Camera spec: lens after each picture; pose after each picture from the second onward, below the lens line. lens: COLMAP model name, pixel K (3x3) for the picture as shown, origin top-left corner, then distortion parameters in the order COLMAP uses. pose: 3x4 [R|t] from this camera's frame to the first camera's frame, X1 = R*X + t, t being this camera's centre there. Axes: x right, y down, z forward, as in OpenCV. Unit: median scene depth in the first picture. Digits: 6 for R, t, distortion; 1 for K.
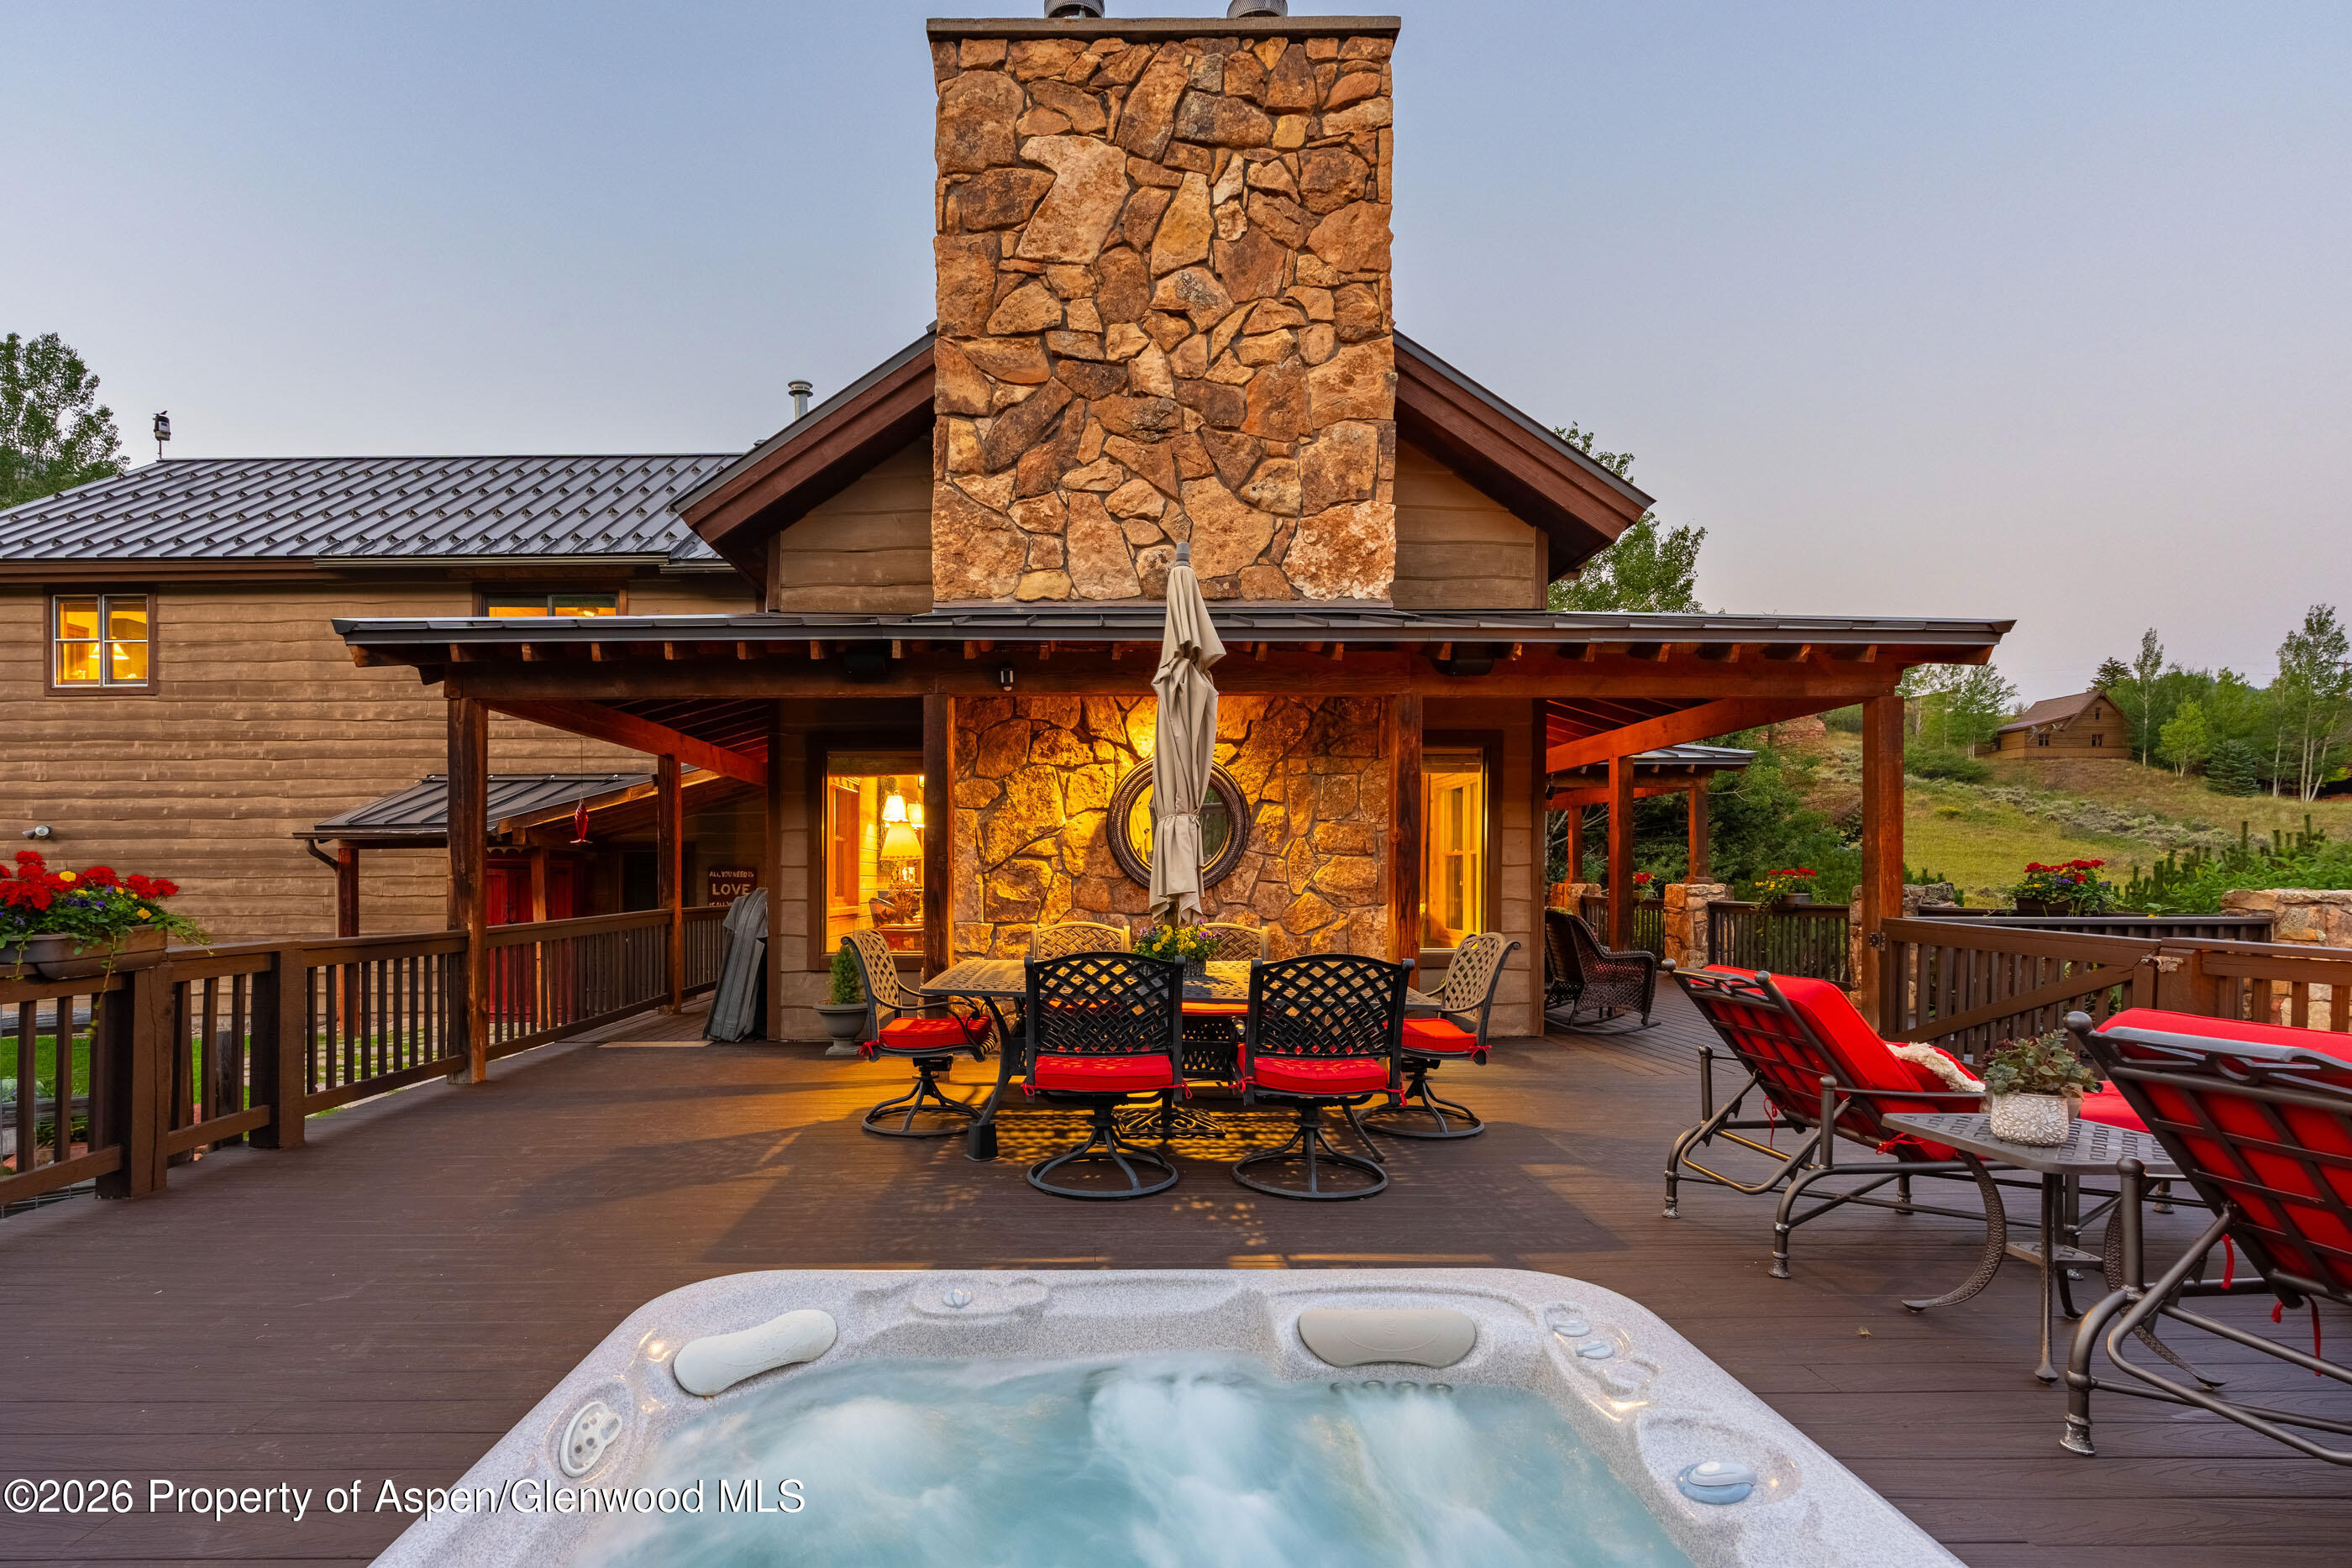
lens RADIAL K [[1060.3, 0, 1080.9], [0, 1060.3, 903.5], [0, 0, 1]] dist [-0.006288, 0.000052]
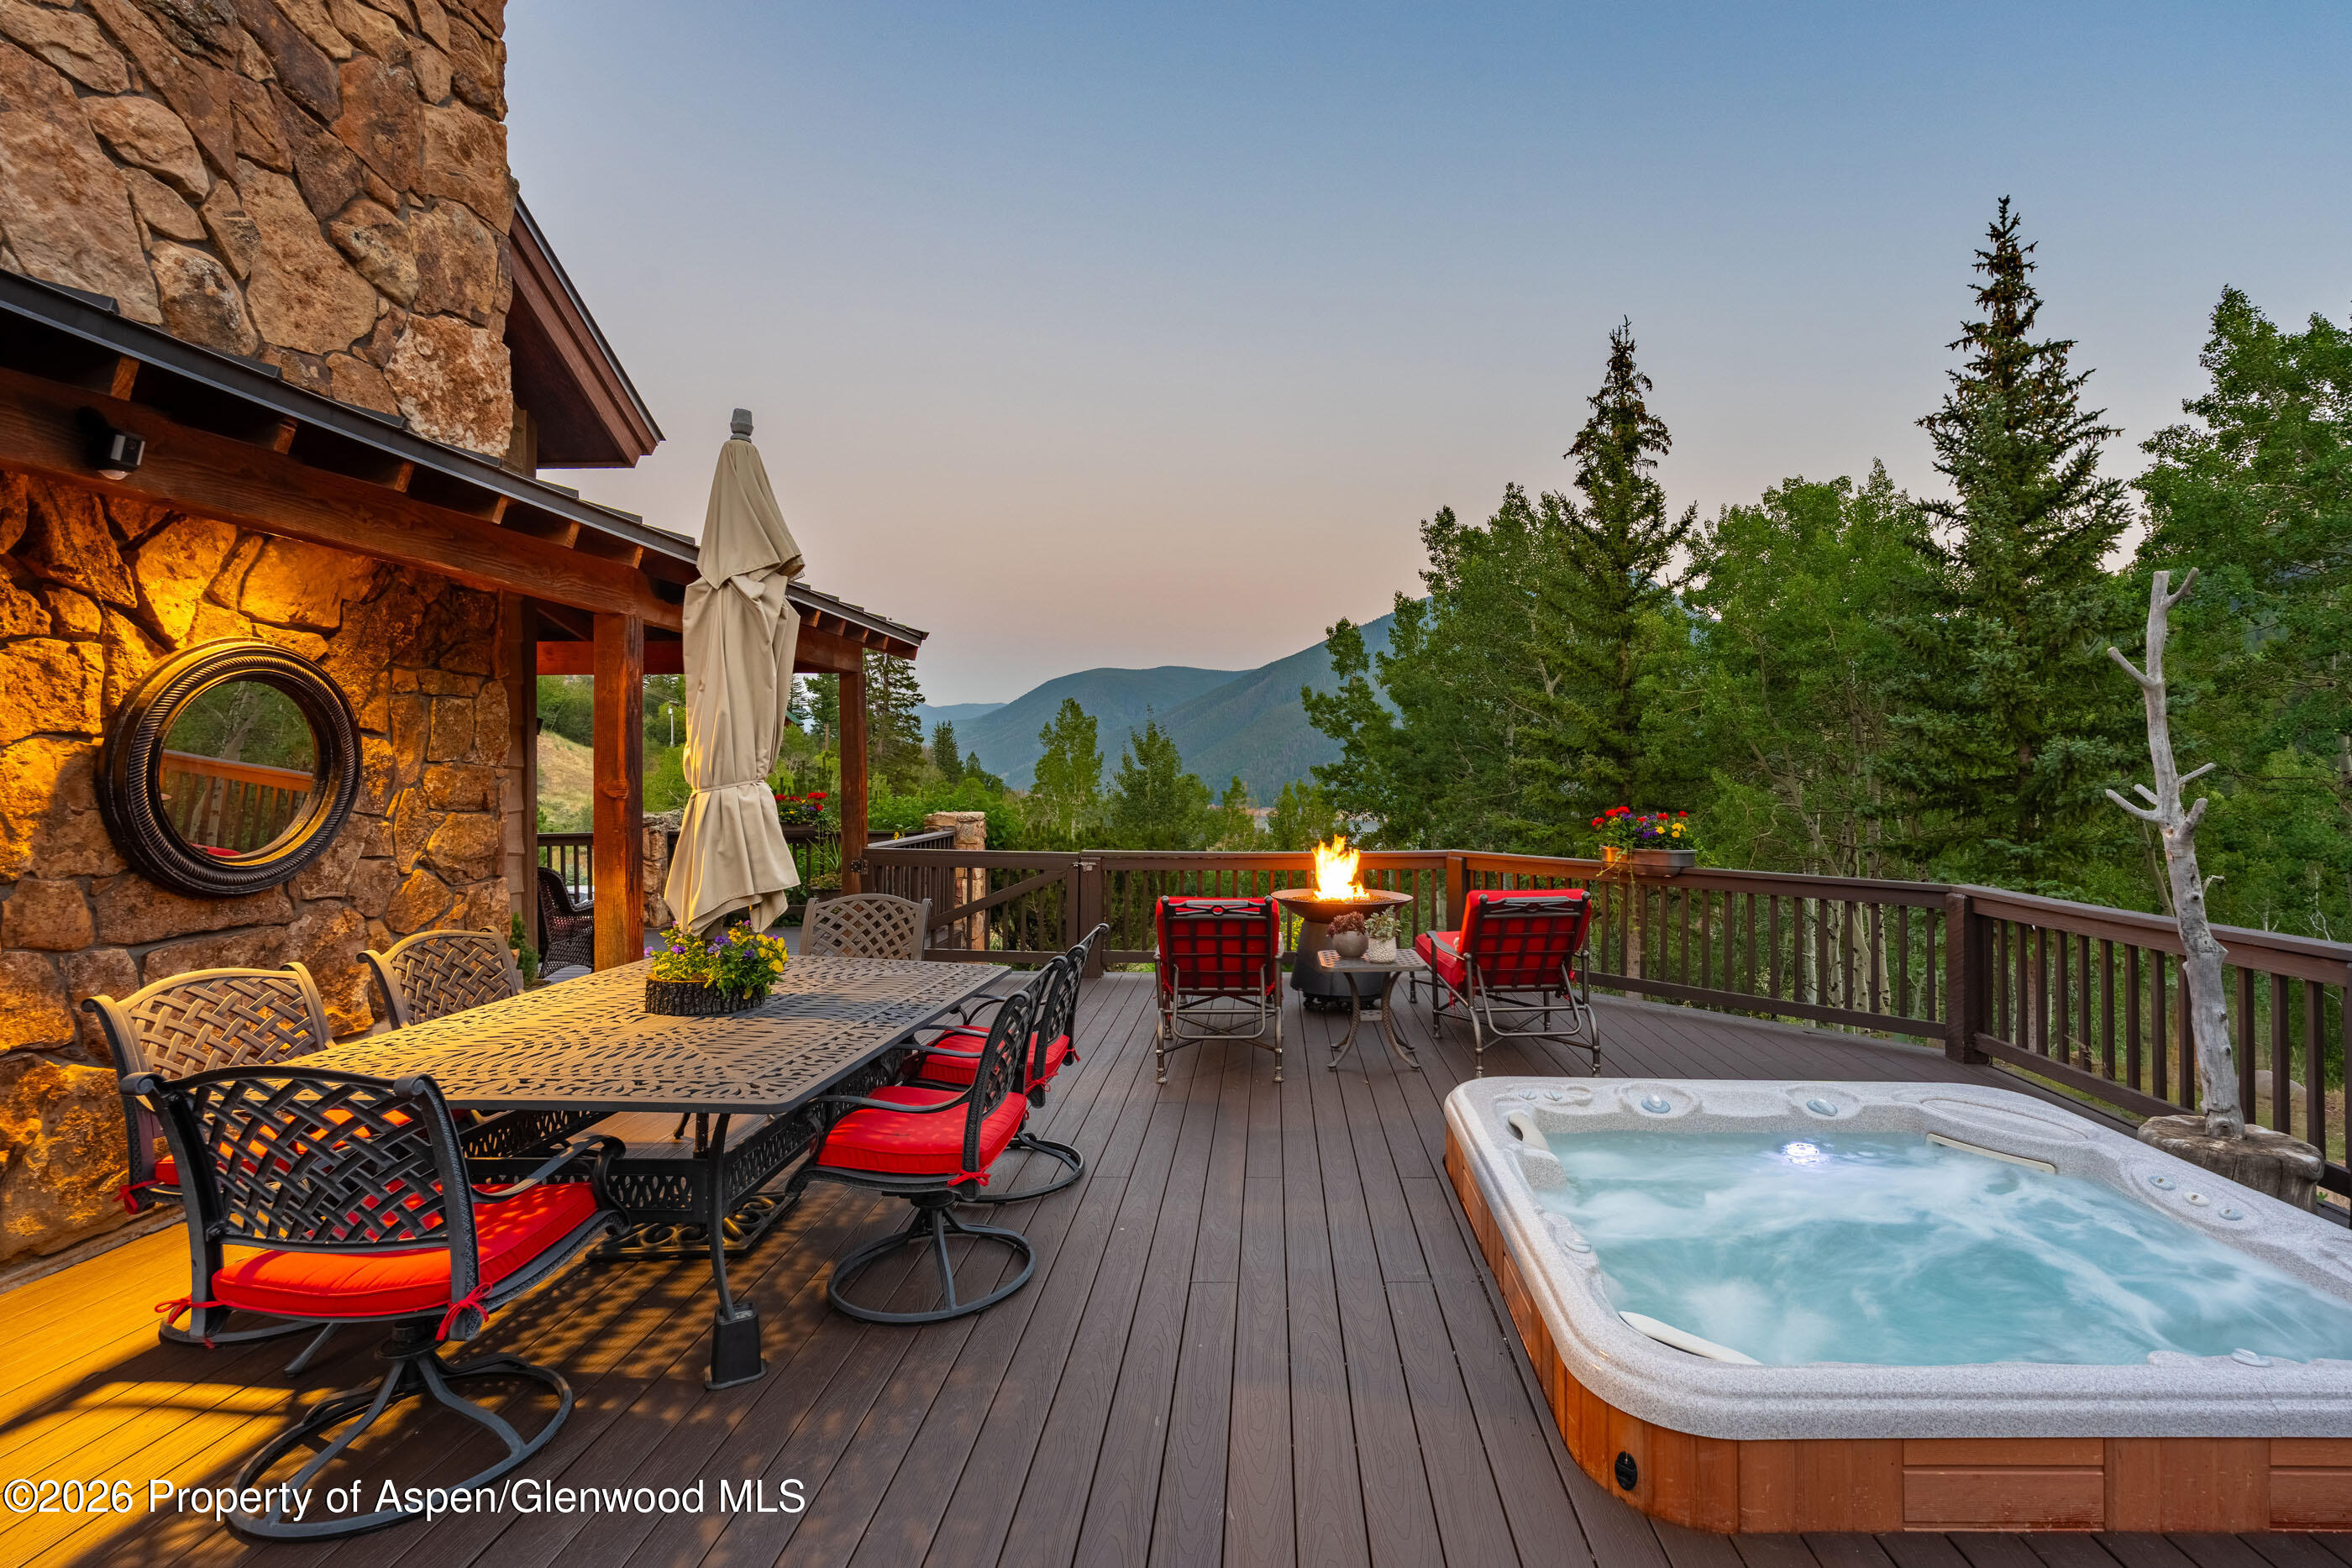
lens RADIAL K [[1060.3, 0, 1291.0], [0, 1060.3, 750.8], [0, 0, 1]] dist [-0.006288, 0.000052]
pose [[-0.007304, 0.021743, 0.999737, -0.452818], [0.024588, 0.999465, -0.021557, -0.057077], [-0.999671, 0.024424, -0.007835, 0.447991]]
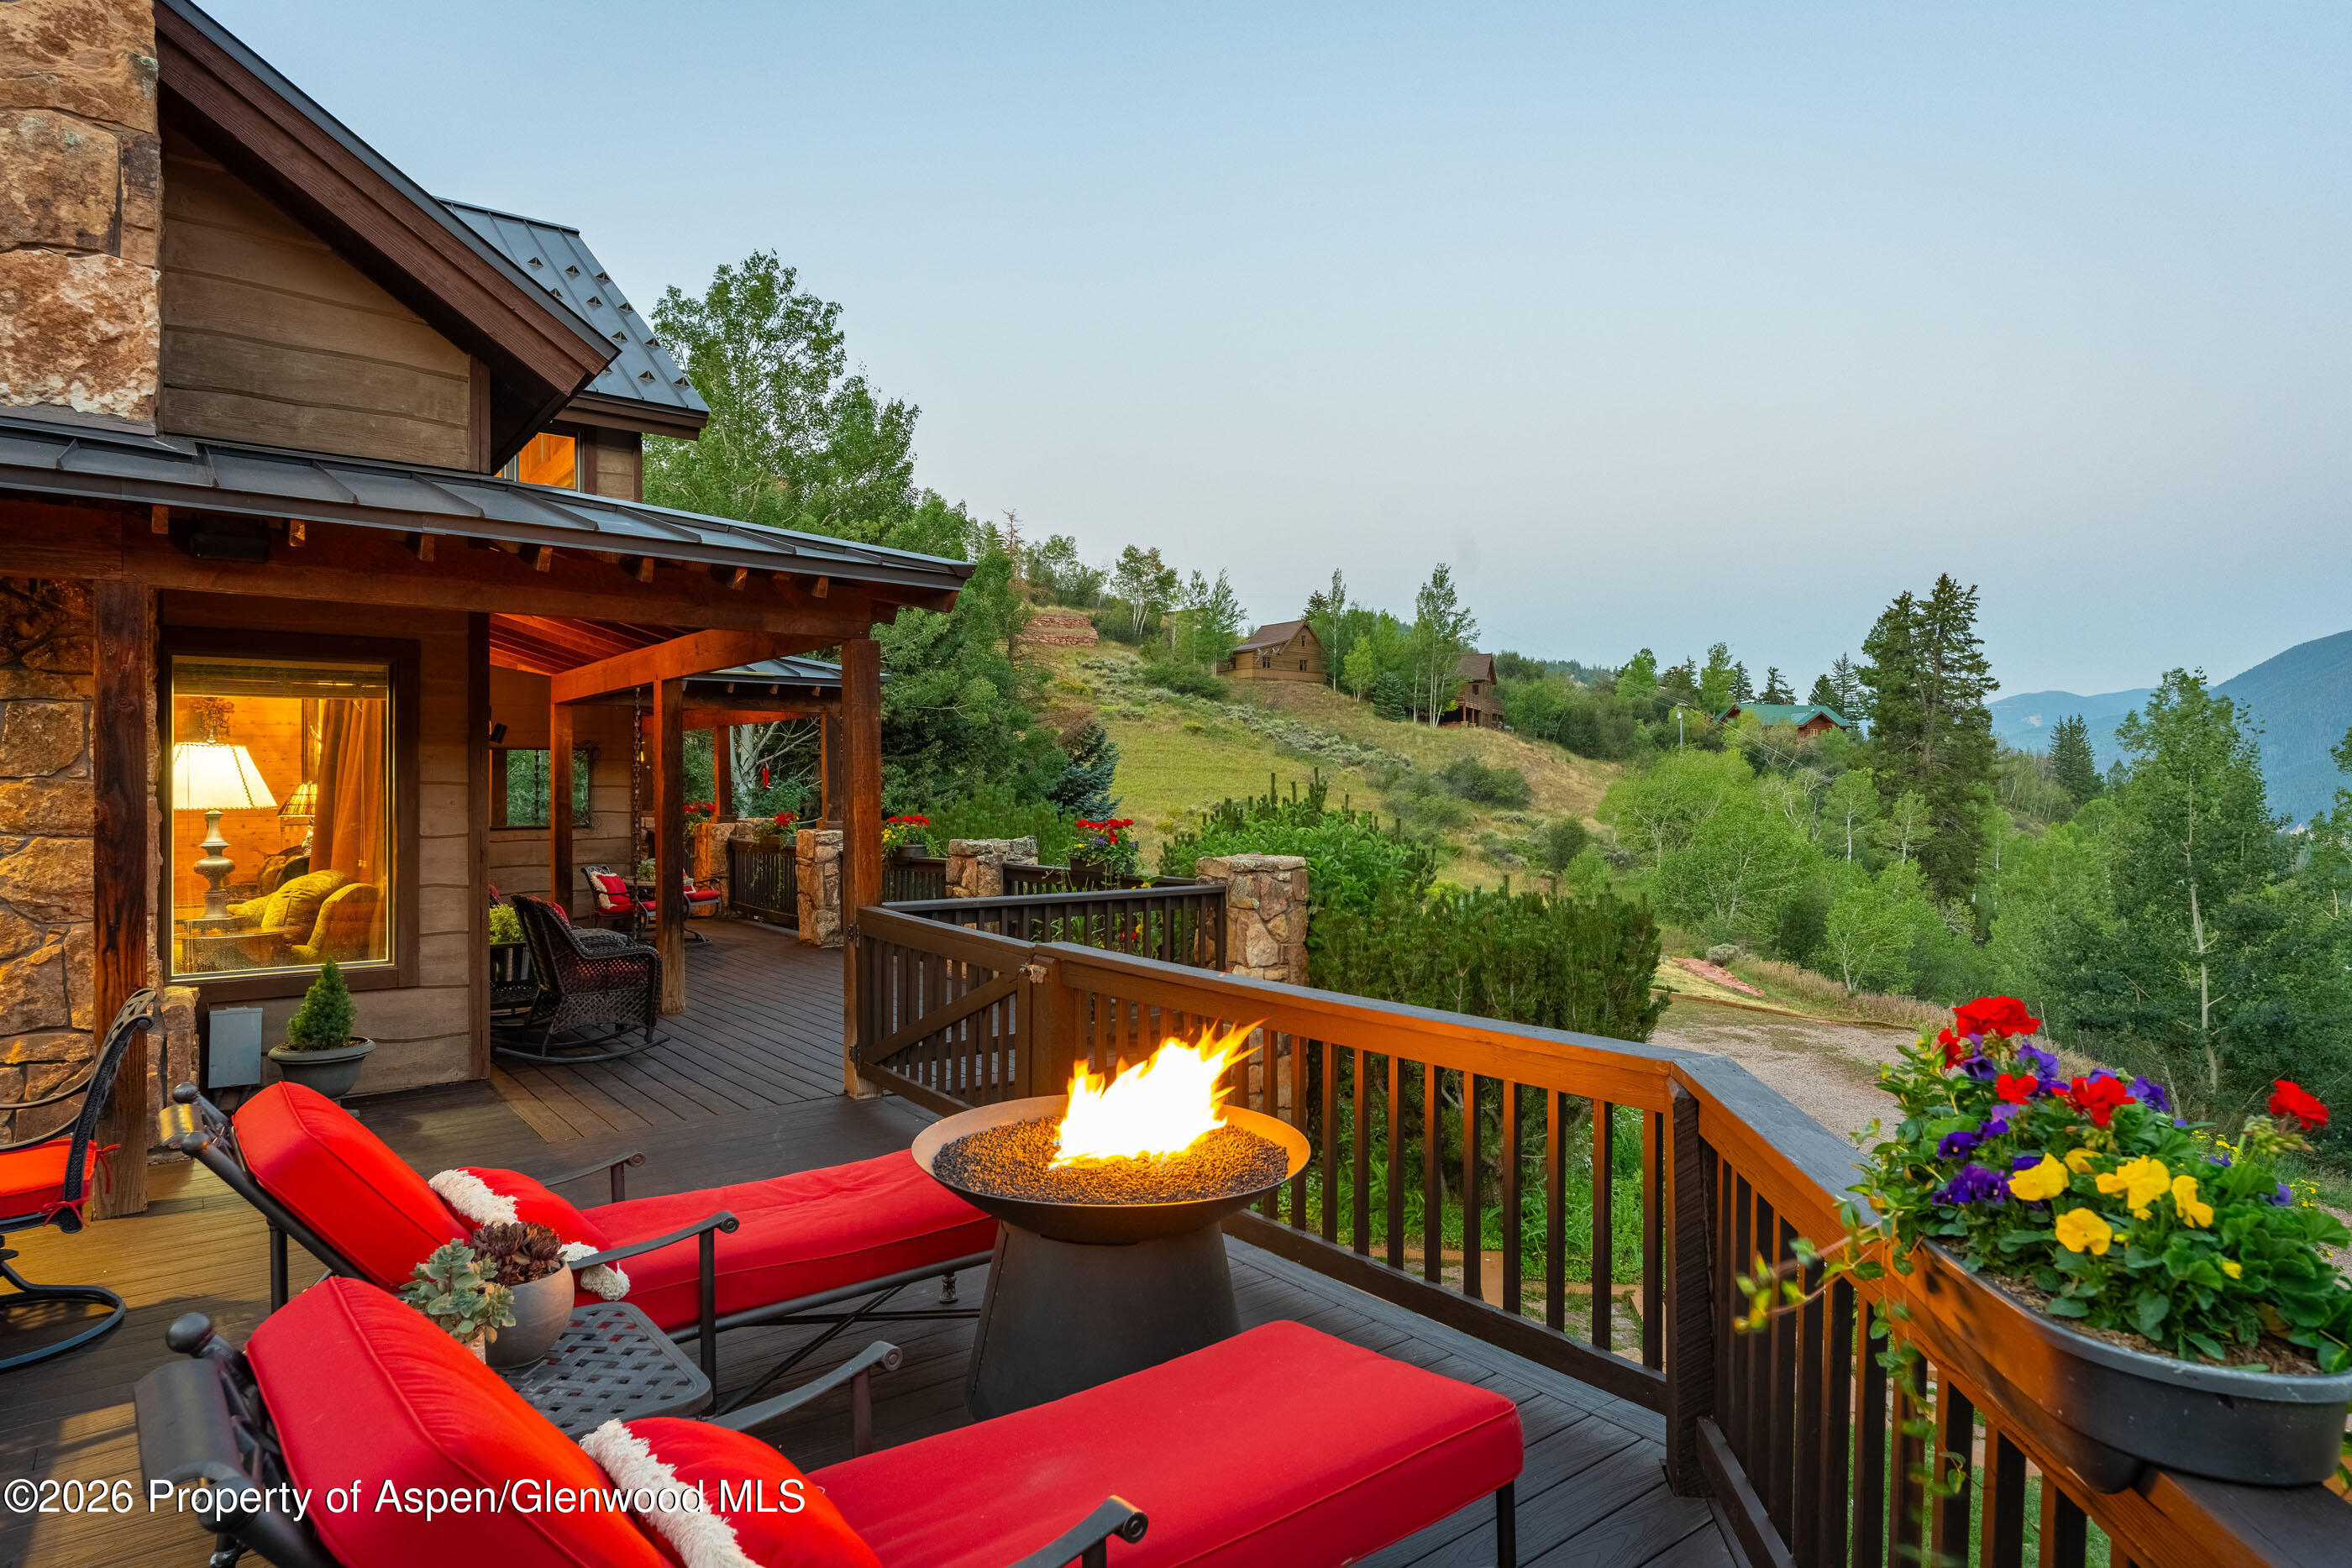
lens RADIAL K [[1322.2, 0, 1157.3], [0, 1322.2, 805.3], [0, 0, 1]] dist [-0.000674, 0.001139]
pose [[0.795617, -0.004858, 0.605780, 0.288536], [0.011258, 0.999914, -0.006767, -0.050633], [-0.605695, 0.012203, 0.795603, 0.030969]]
